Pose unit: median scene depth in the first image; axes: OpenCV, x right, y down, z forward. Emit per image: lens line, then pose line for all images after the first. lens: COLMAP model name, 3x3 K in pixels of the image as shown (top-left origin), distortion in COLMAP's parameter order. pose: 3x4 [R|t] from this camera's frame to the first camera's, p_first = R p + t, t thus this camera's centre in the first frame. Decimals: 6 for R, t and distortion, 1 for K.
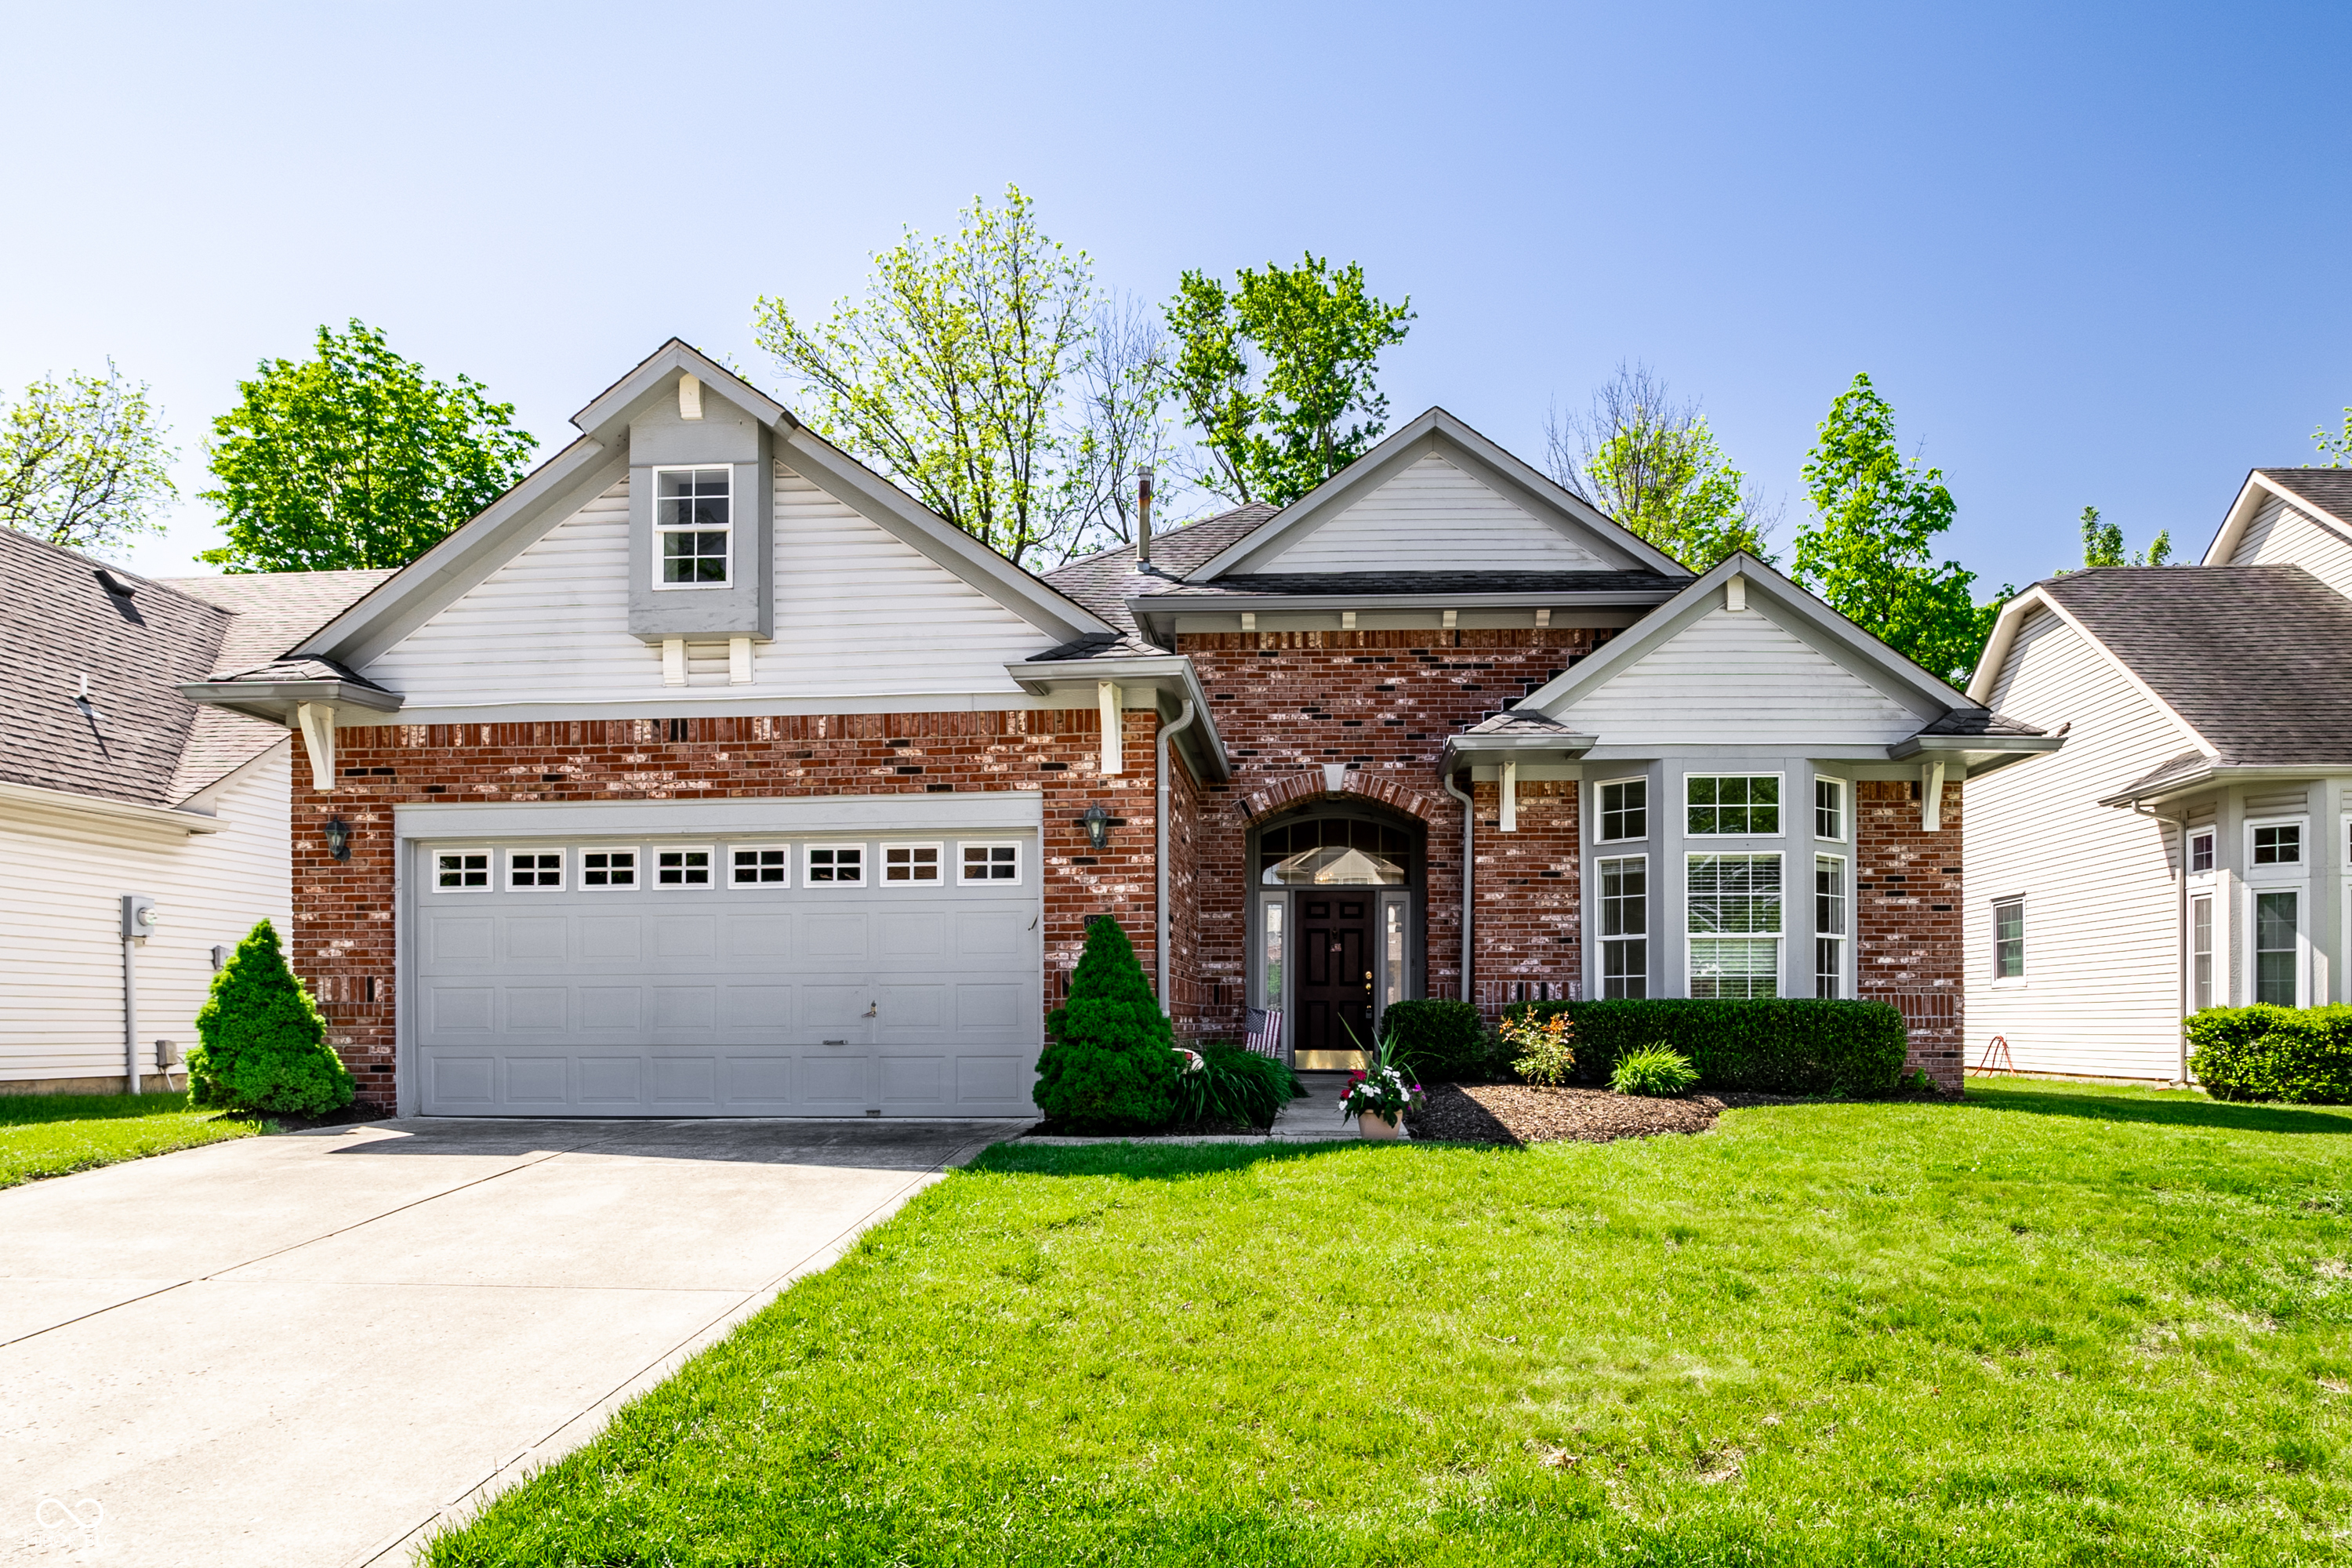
lens RADIAL K [[1456.8, 0, 1170.6], [0, 1456.8, 1035.8], [0, 0, 1]] dist [-0.050592, 0.032729]
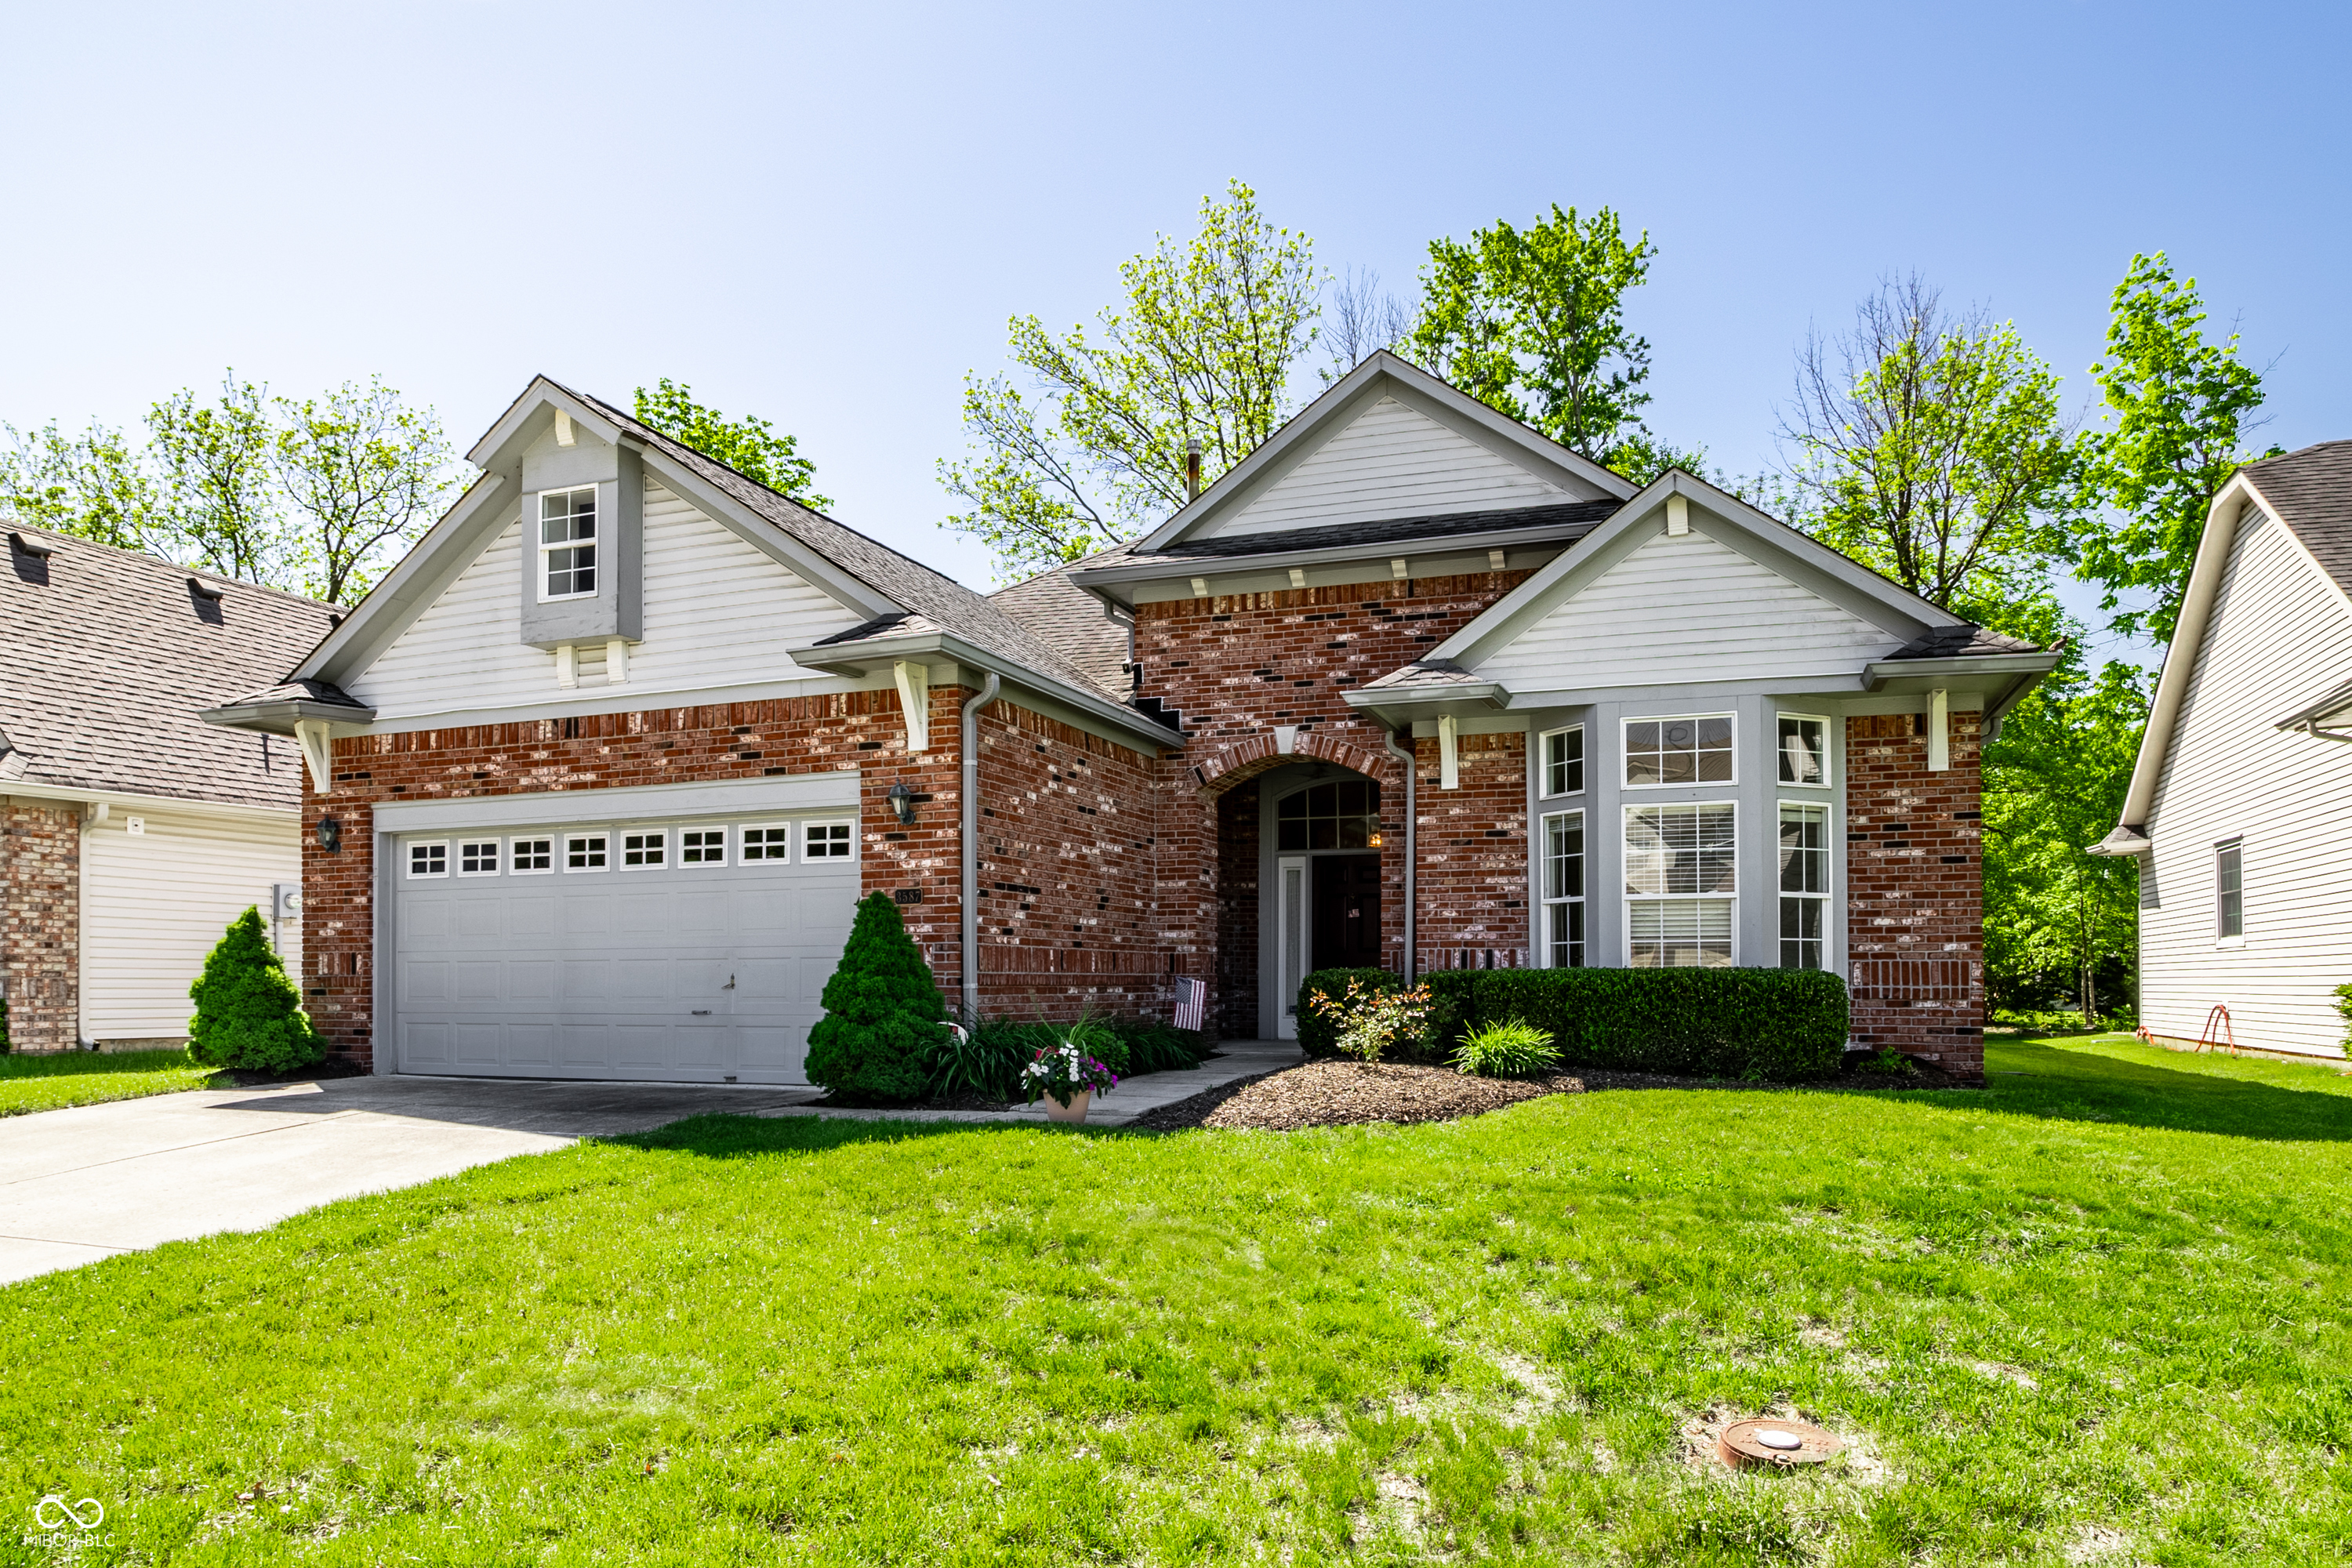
lens RADIAL K [[1398.2, 0, 1178.7], [0, 1398.2, 973.8], [0, 0, 1]] dist [-0.045310, 0.021258]
pose [[0.964441, -0.001415, -0.264293, 0.373920], [-0.002304, 0.999903, -0.013760, -0.010476], [0.264287, 0.013879, 0.964344, 0.104532]]
